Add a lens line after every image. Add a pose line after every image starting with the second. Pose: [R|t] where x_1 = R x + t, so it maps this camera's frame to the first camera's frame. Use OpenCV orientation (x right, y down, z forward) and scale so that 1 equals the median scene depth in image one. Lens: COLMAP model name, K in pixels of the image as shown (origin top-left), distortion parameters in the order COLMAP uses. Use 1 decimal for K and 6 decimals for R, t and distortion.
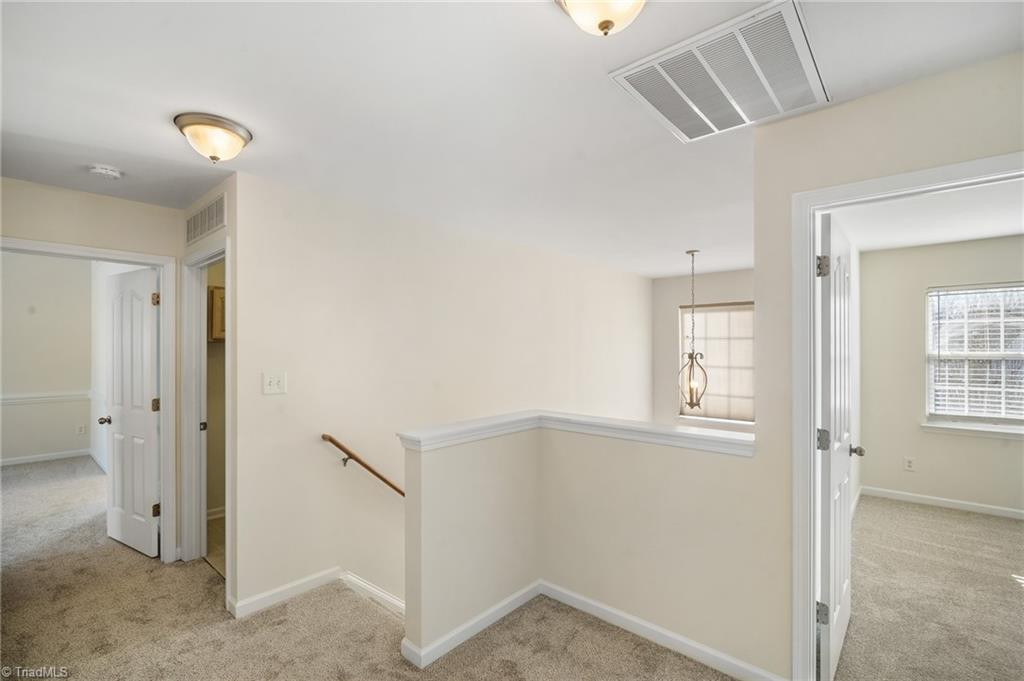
lens RADIAL K [[457.9, 0, 512.0], [0, 457.9, 340.5], [0, 0, 1]] dist [-0.006112, -0.000268]
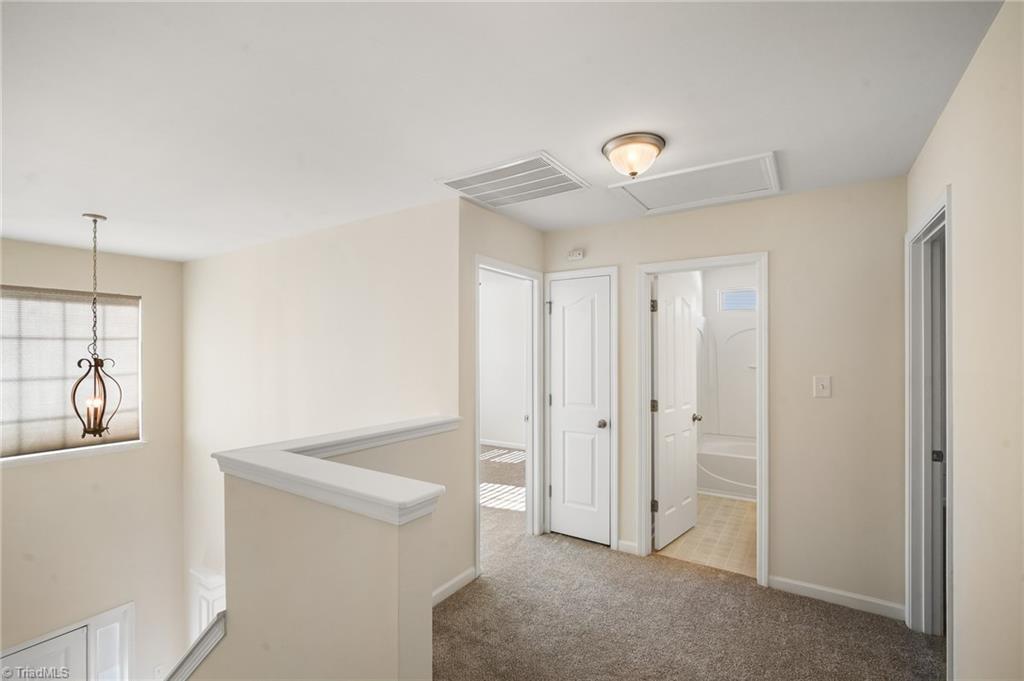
lens RADIAL K [[457.9, 0, 512.0], [0, 457.9, 340.5], [0, 0, 1]] dist [-0.006112, -0.000268]
pose [[-0.141445, 0.012877, 0.989862, -0.401160], [-0.007158, 0.999876, -0.014030, 0.003666], [-0.989920, -0.009070, -0.141335, 0.450690]]
